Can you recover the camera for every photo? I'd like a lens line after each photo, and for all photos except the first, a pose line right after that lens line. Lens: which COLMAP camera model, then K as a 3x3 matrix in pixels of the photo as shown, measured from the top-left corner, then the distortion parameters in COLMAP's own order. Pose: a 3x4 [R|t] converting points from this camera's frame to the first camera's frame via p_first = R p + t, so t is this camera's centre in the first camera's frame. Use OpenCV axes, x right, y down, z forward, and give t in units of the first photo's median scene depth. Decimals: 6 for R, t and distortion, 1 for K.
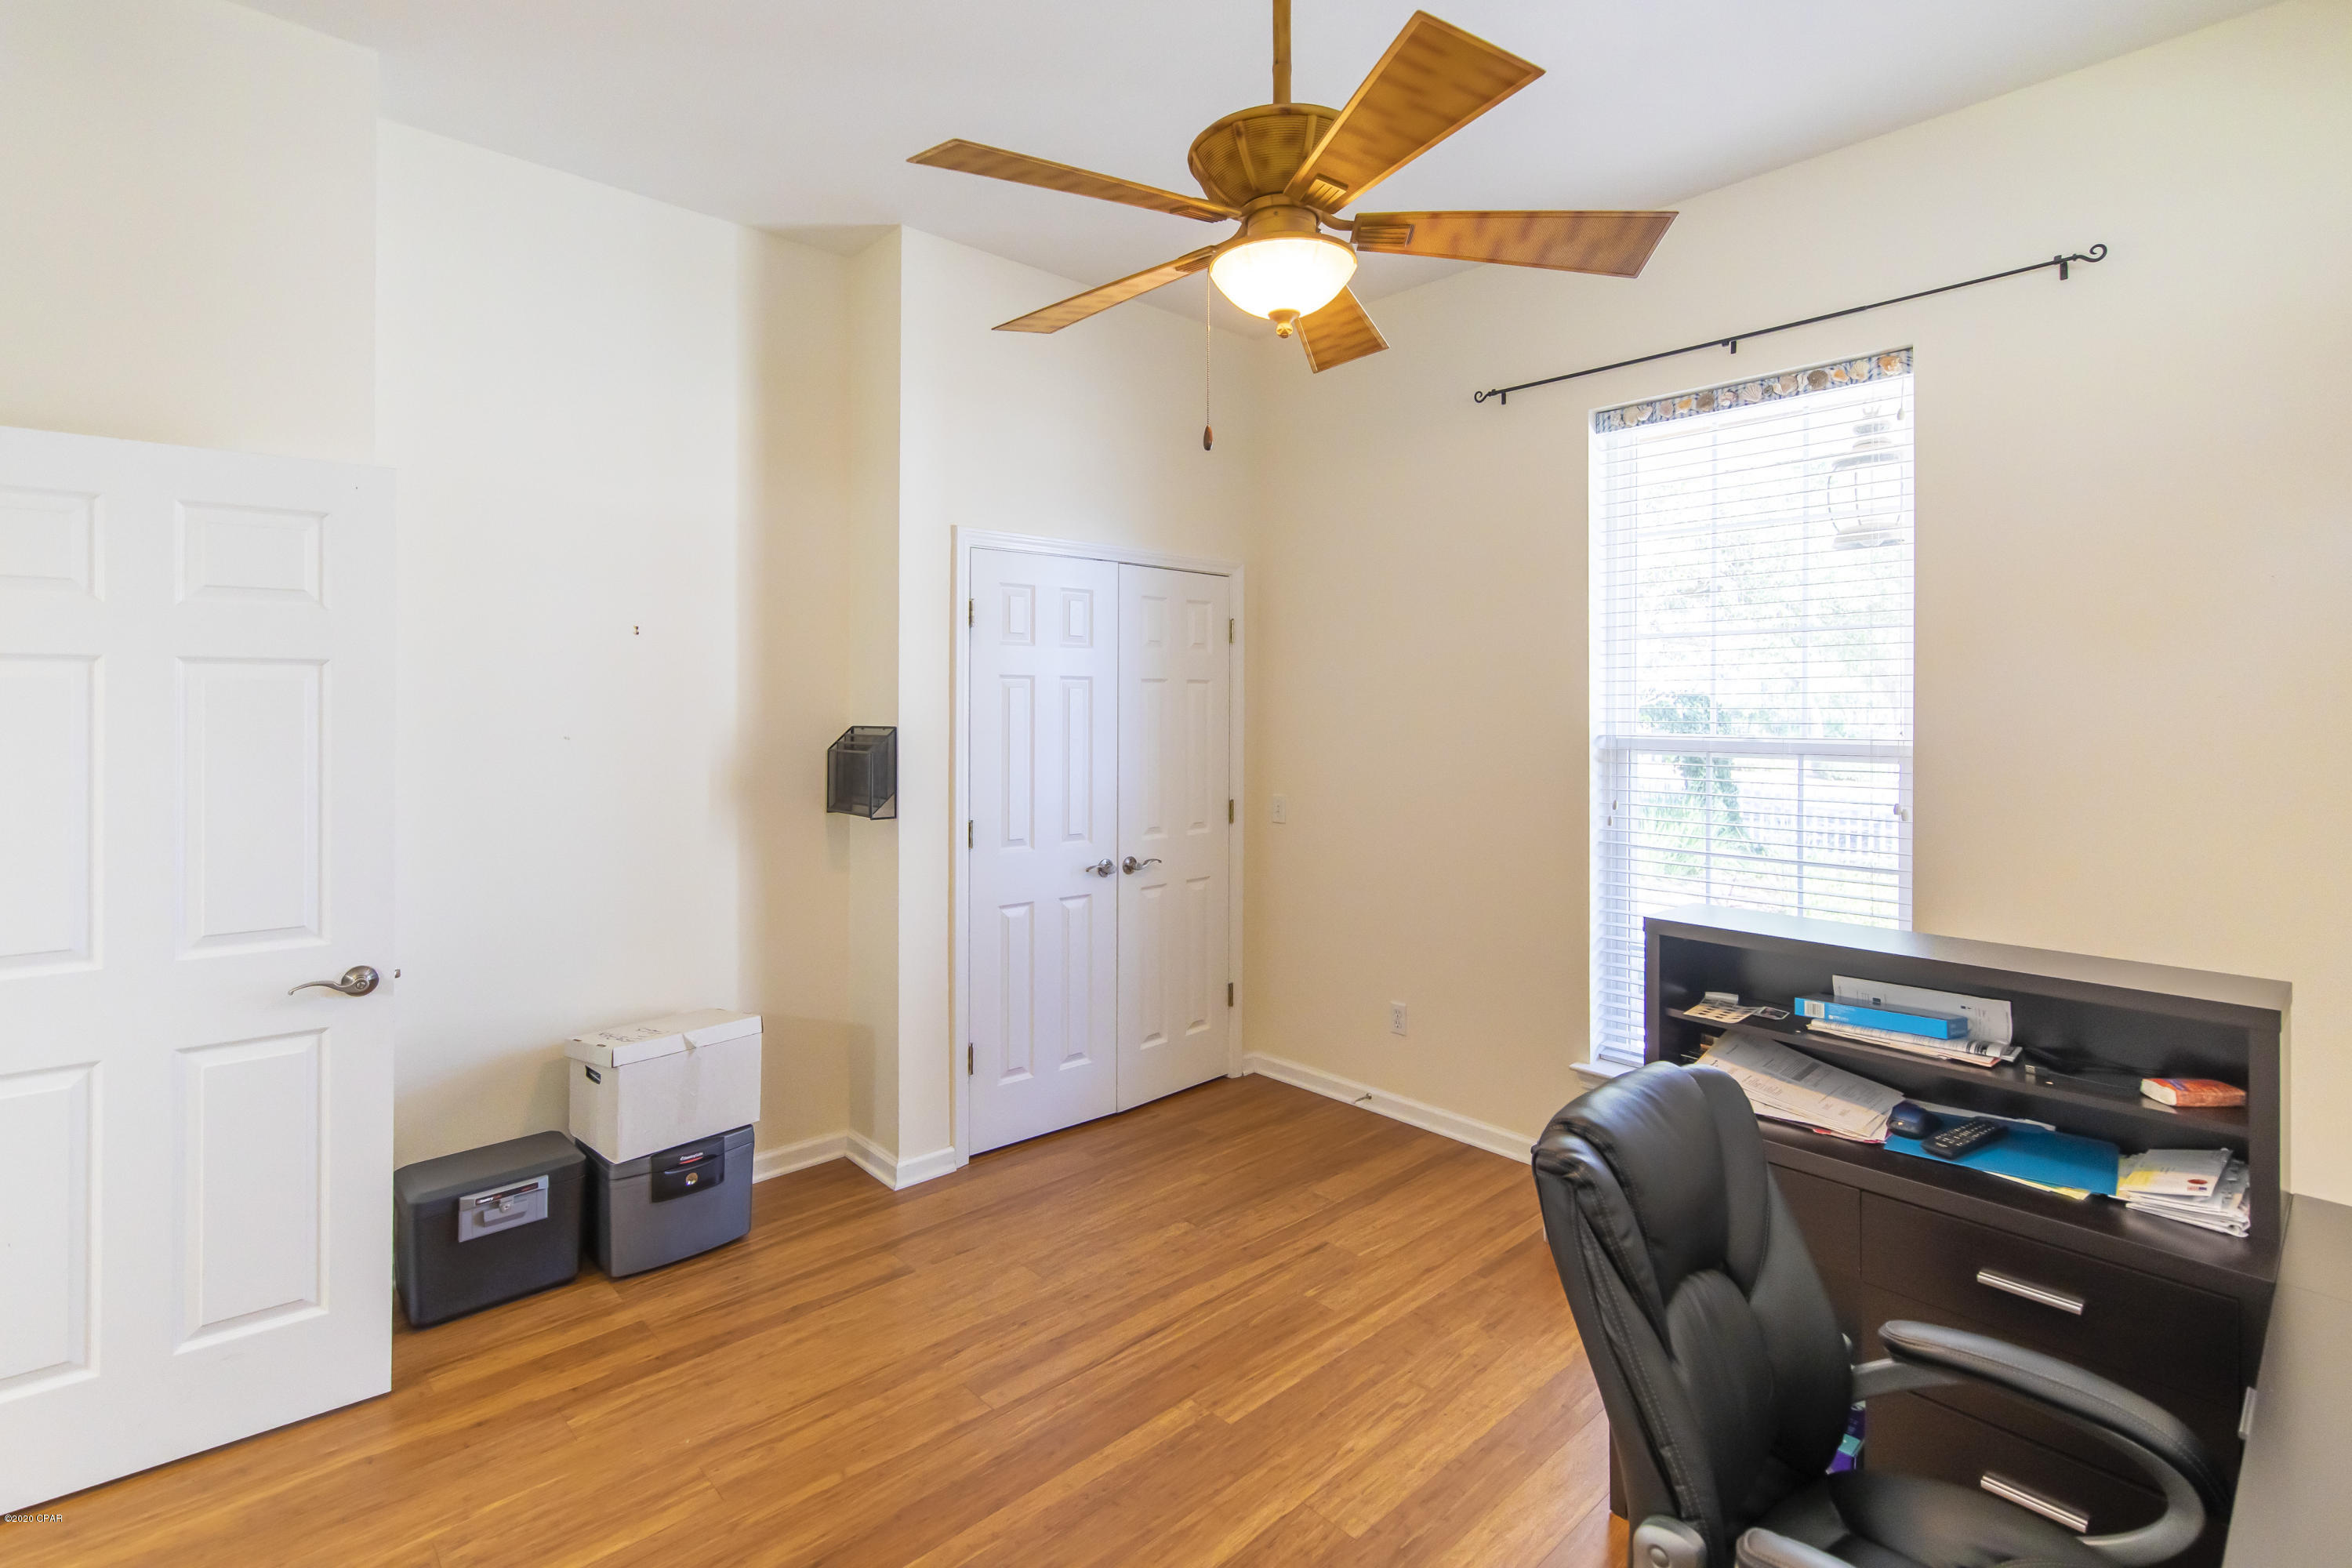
lens RADIAL K [[1119.1, 0, 1202.2], [0, 1119.1, 710.3], [0, 0, 1]] dist [0.002800, 0.000191]
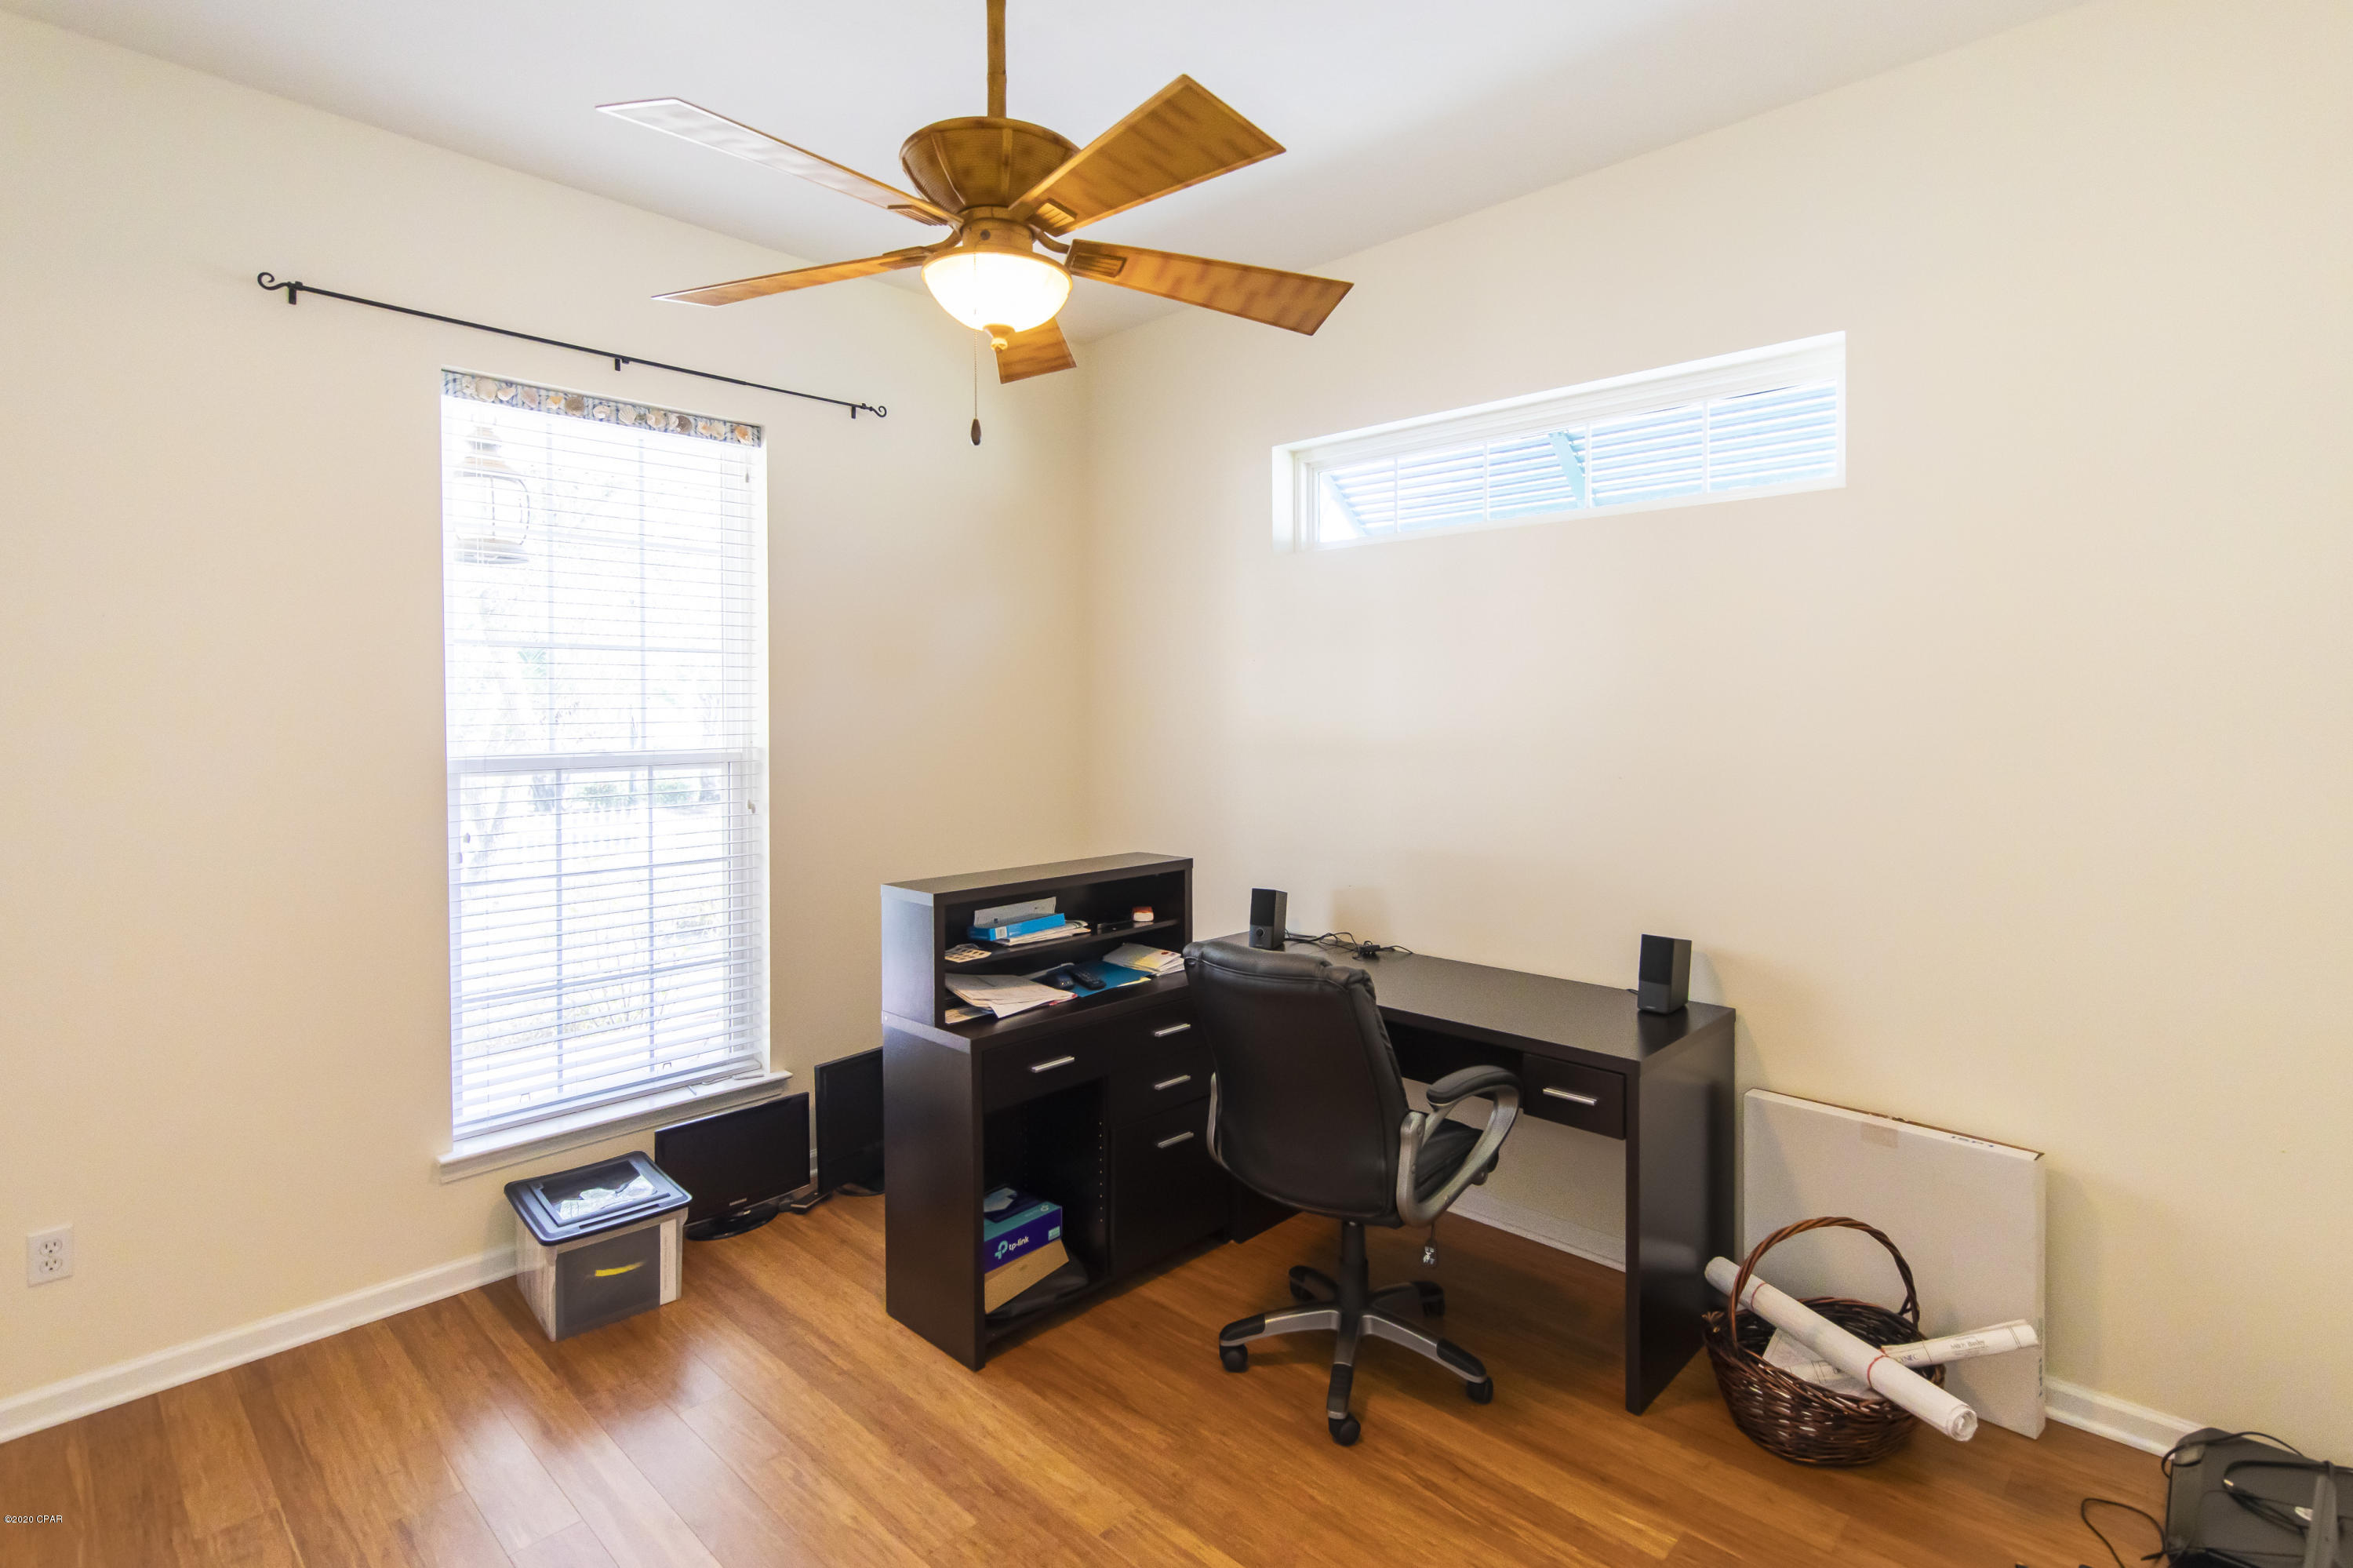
lens RADIAL K [[1124.7, 0, 1206.6], [0, 1124.7, 736.1], [0, 0, 1]] dist [0.001178, 0.000707]
pose [[-0.066618, -0.022924, 0.997515, -0.599885], [0.010980, 0.999659, 0.023706, -0.008555], [-0.997718, 0.012532, -0.066344, 0.563570]]
